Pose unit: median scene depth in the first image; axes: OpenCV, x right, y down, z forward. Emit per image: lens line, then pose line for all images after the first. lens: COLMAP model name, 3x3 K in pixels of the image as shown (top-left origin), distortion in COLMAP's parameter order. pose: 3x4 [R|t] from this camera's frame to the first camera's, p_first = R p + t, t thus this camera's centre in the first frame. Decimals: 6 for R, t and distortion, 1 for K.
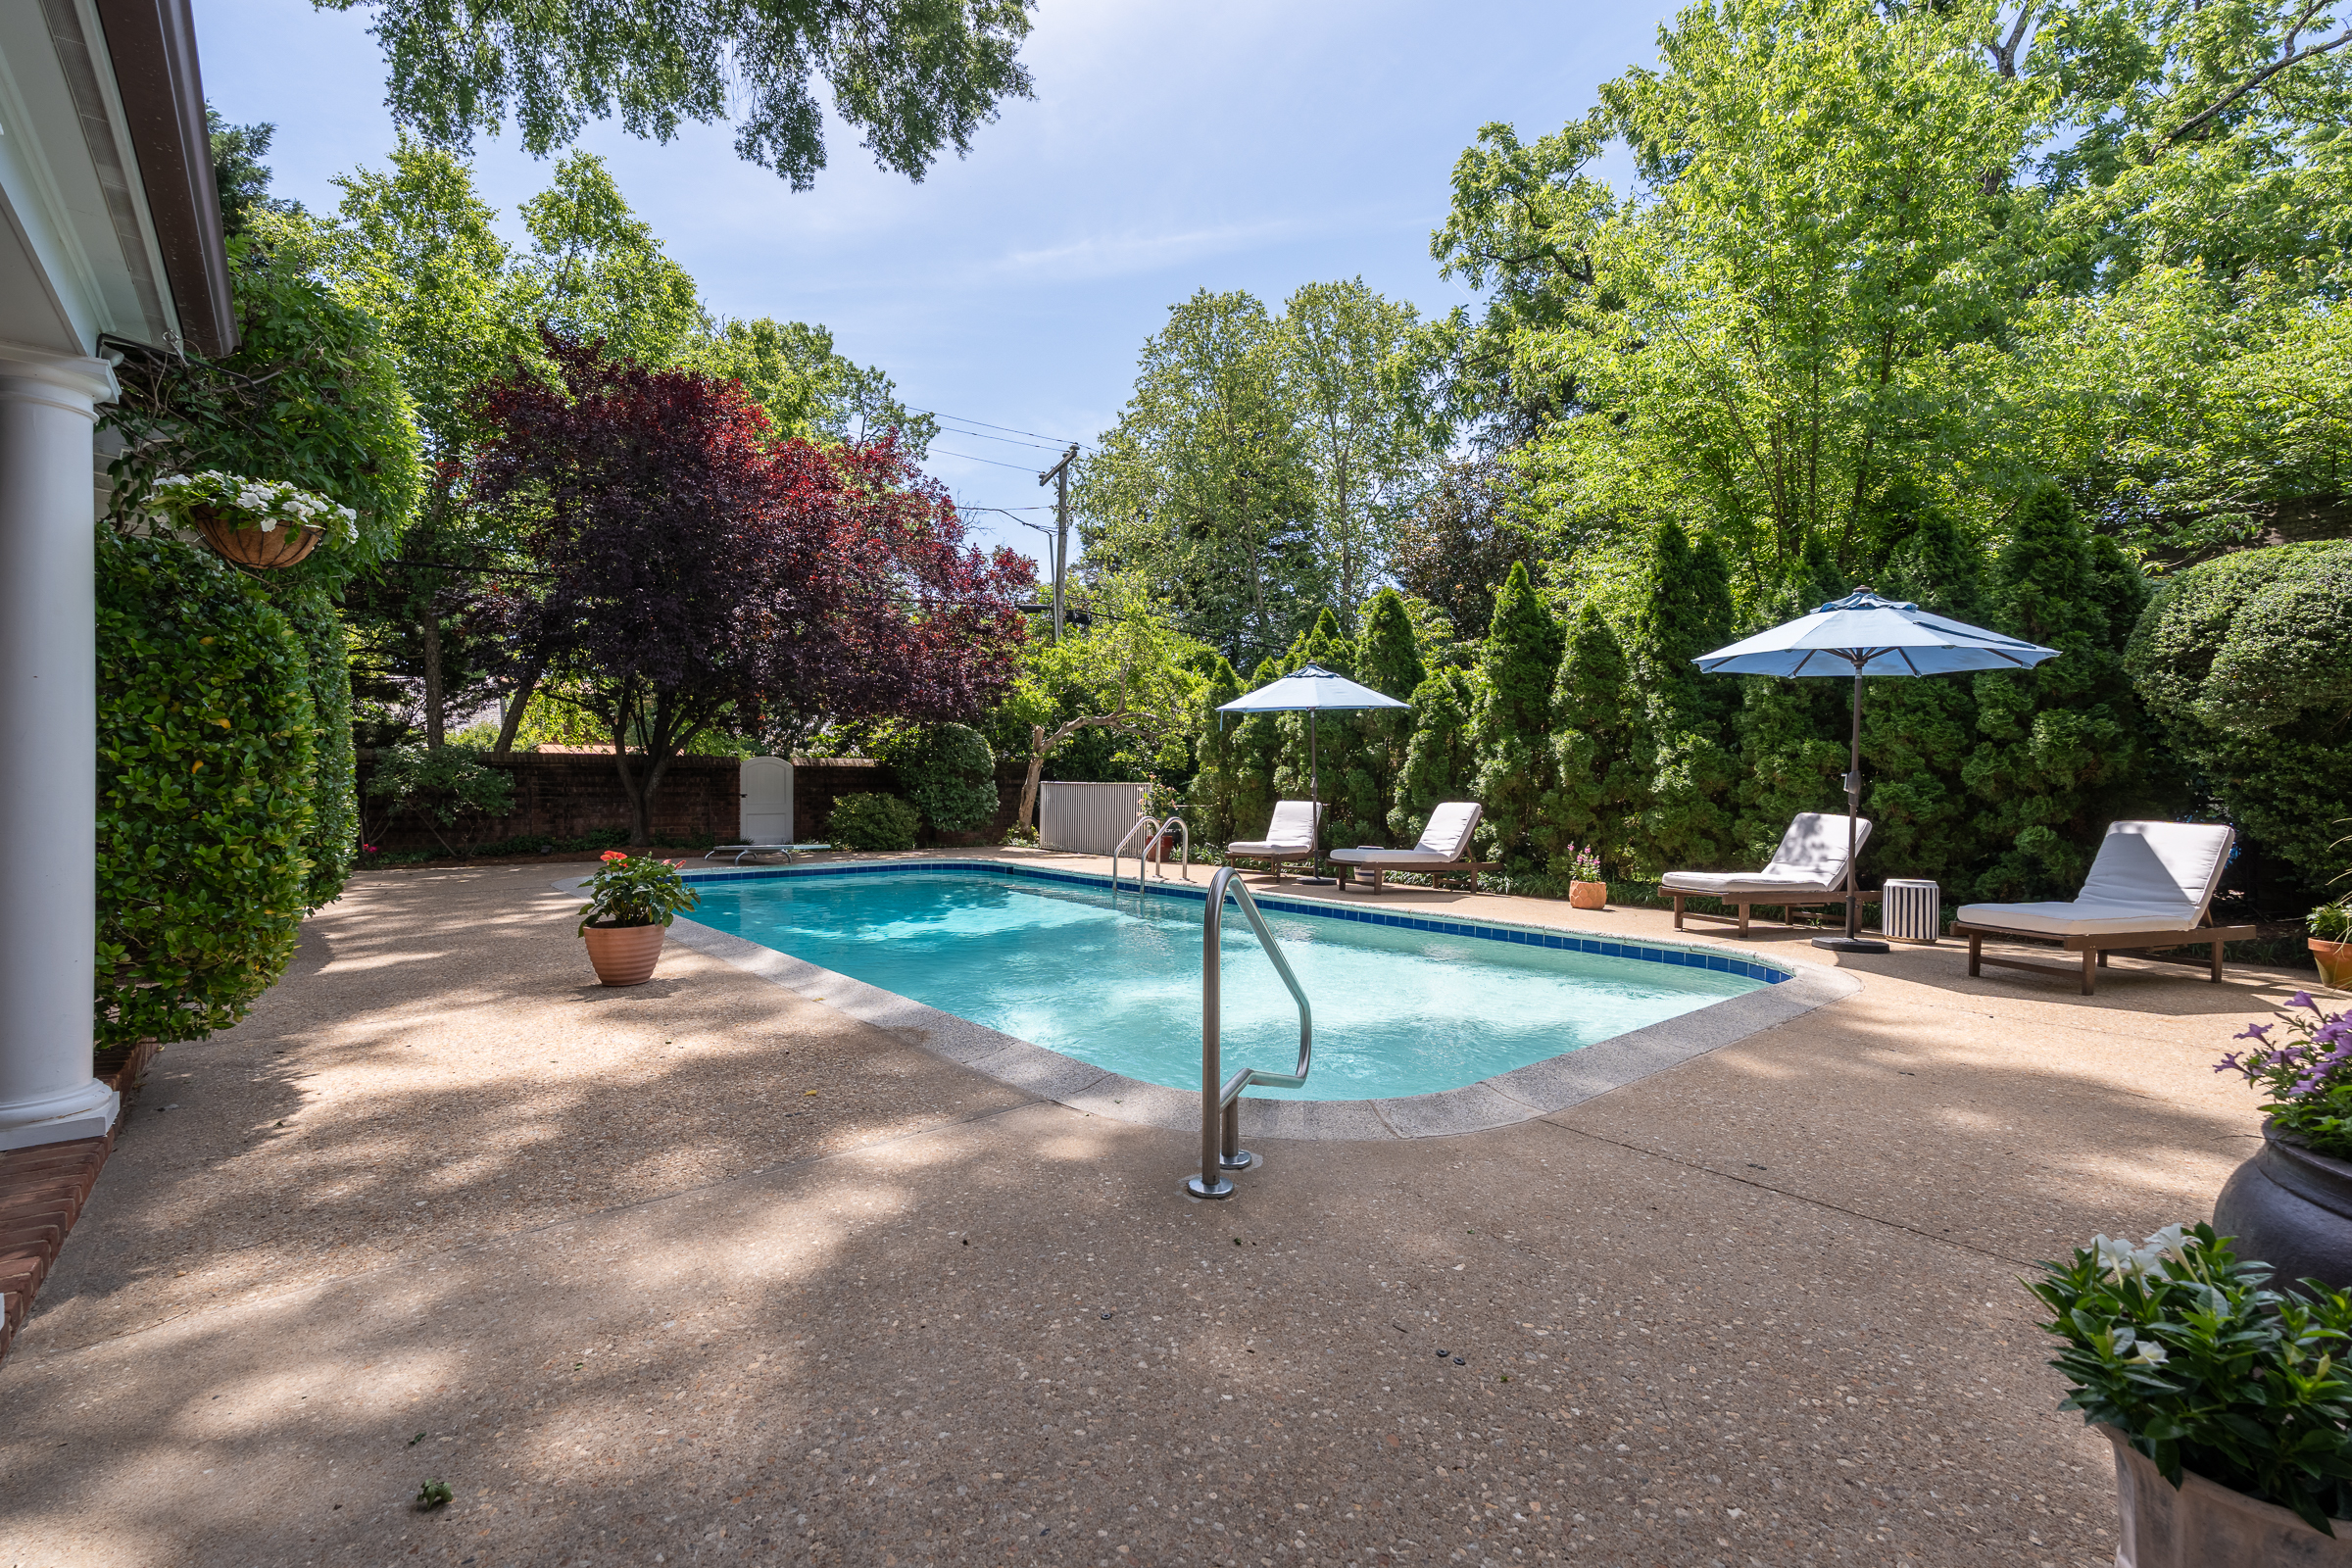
lens RADIAL K [[1026.2, 0, 1176.0], [0, 1026.2, 784.0], [0, 0, 1]] dist [-0.001223, 0.000245]
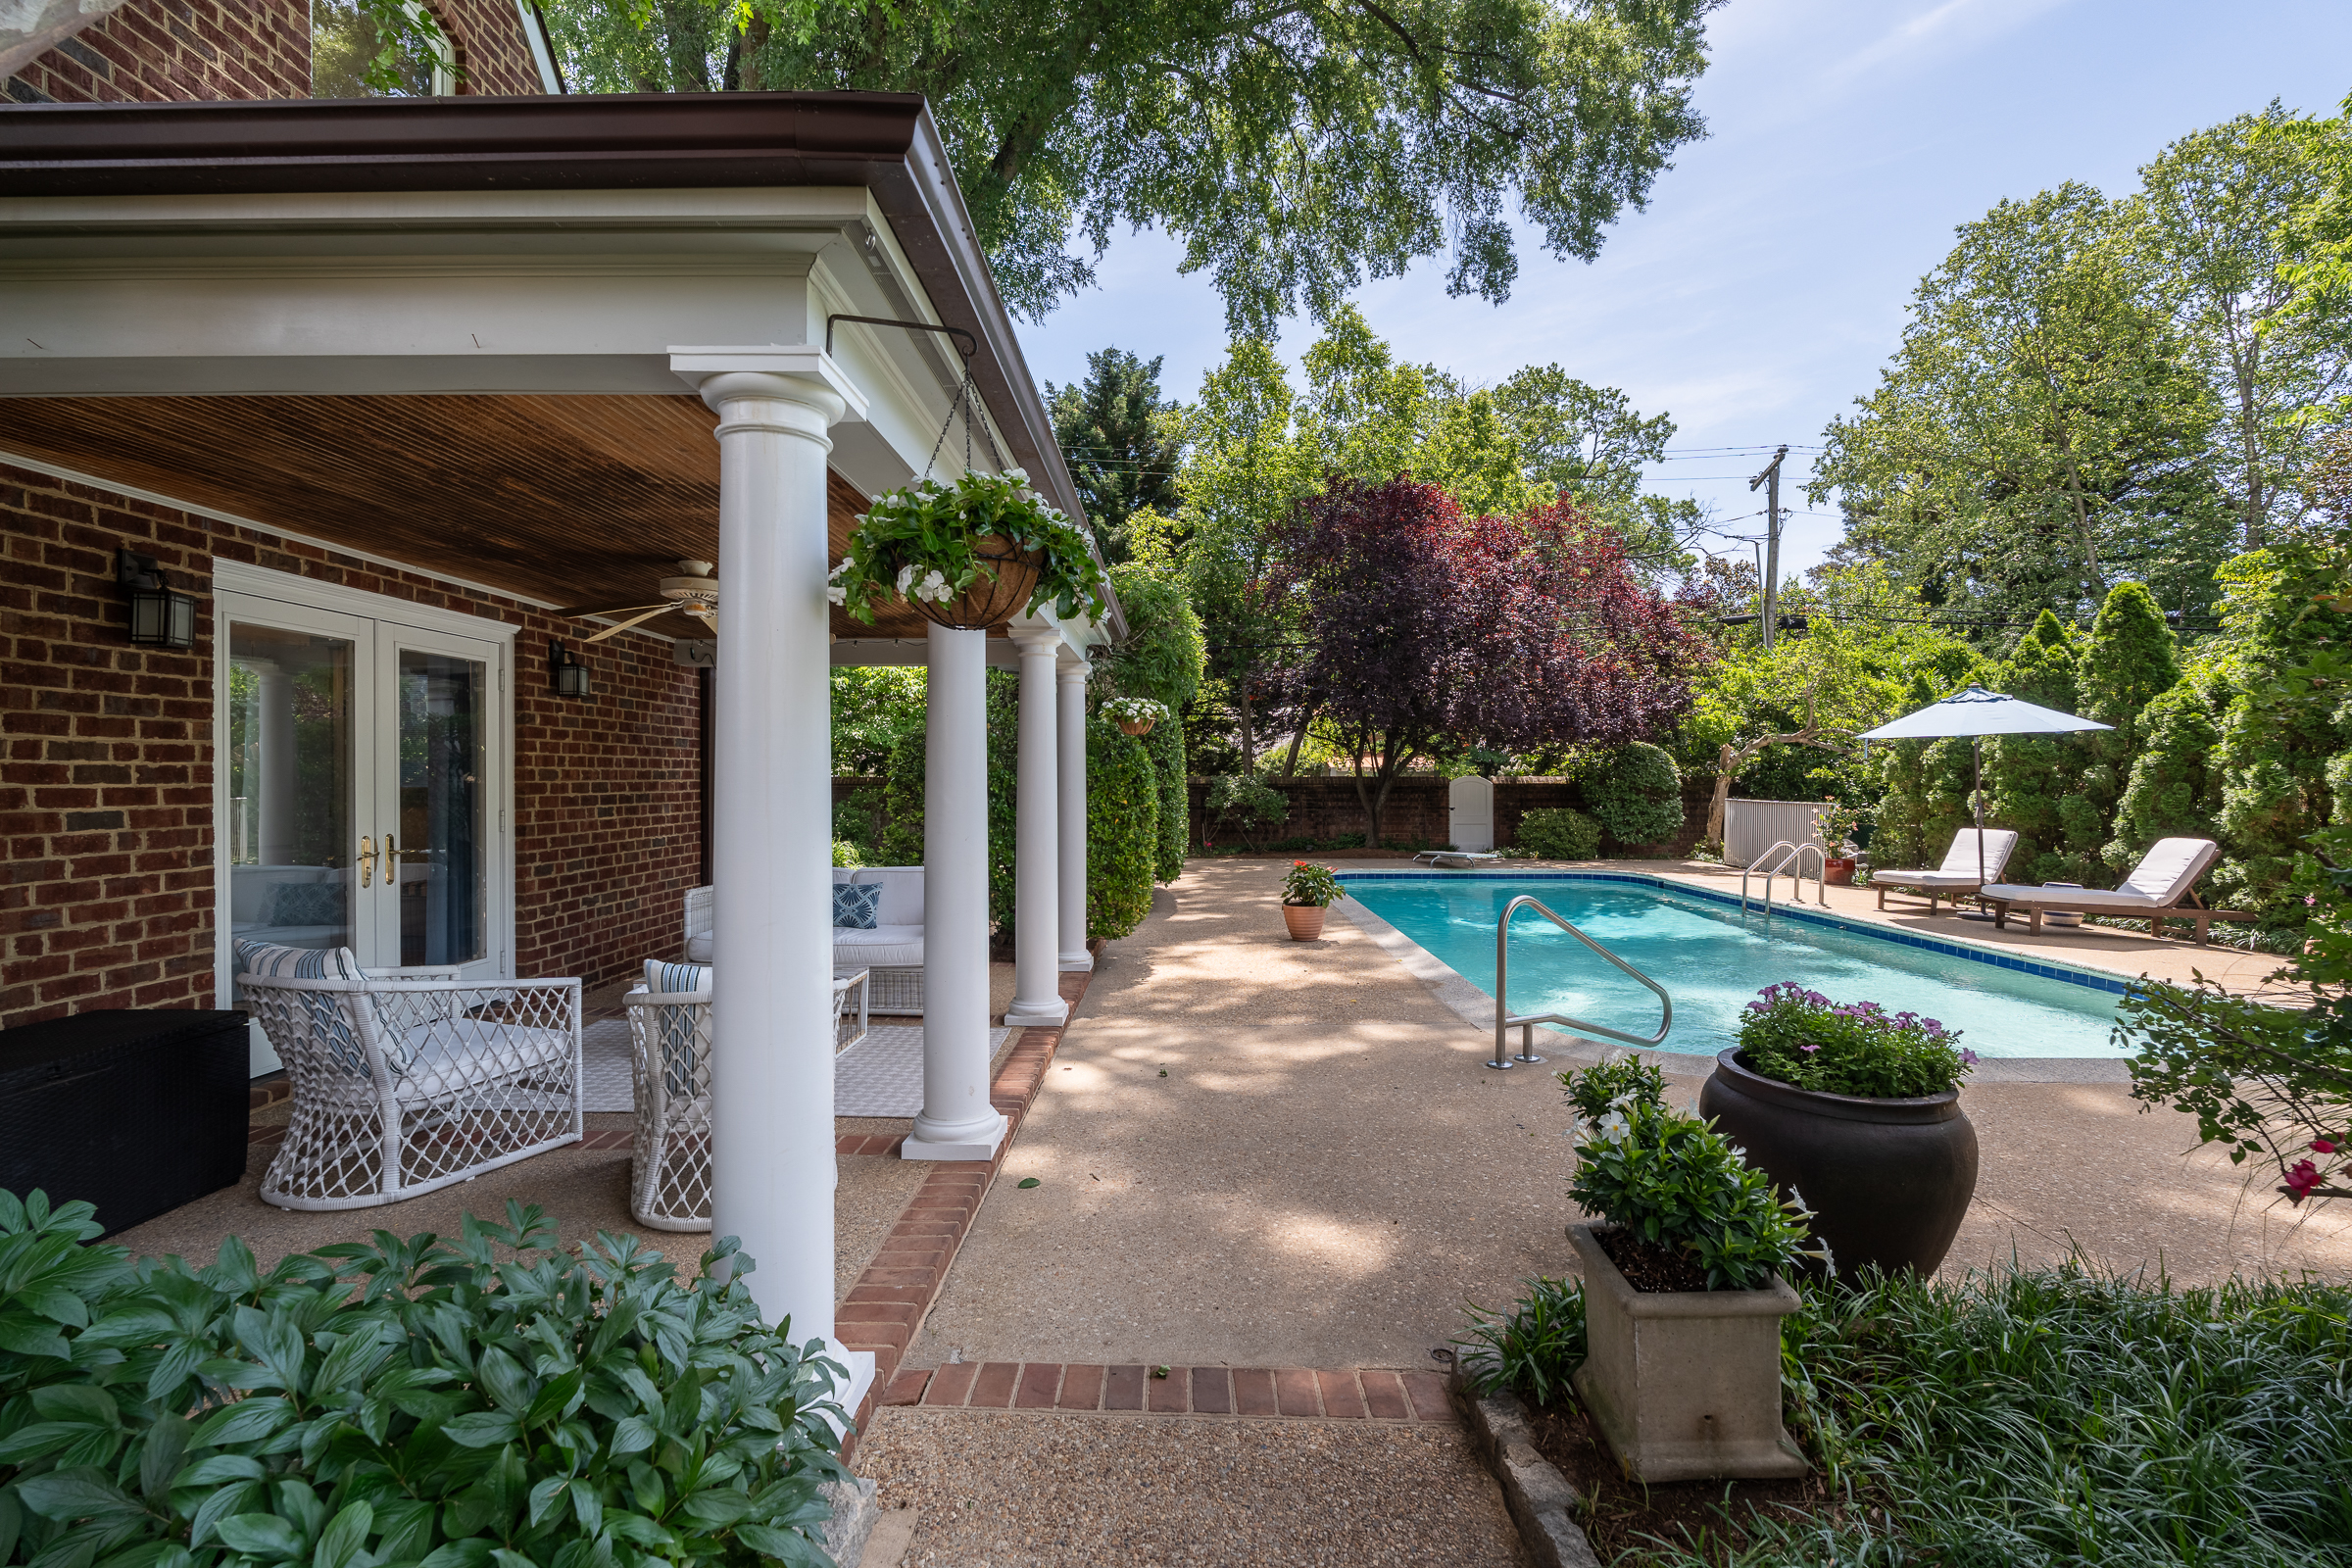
lens RADIAL K [[1029.6, 0, 1176.0], [0, 1029.6, 784.0], [0, 0, 1]] dist [-0.000446, 0.000049]
pose [[0.752344, -0.002644, -0.658765, 0.170502], [0.004073, 0.999992, 0.000638, -0.025820], [0.658757, -0.003163, 0.752349, -0.166155]]
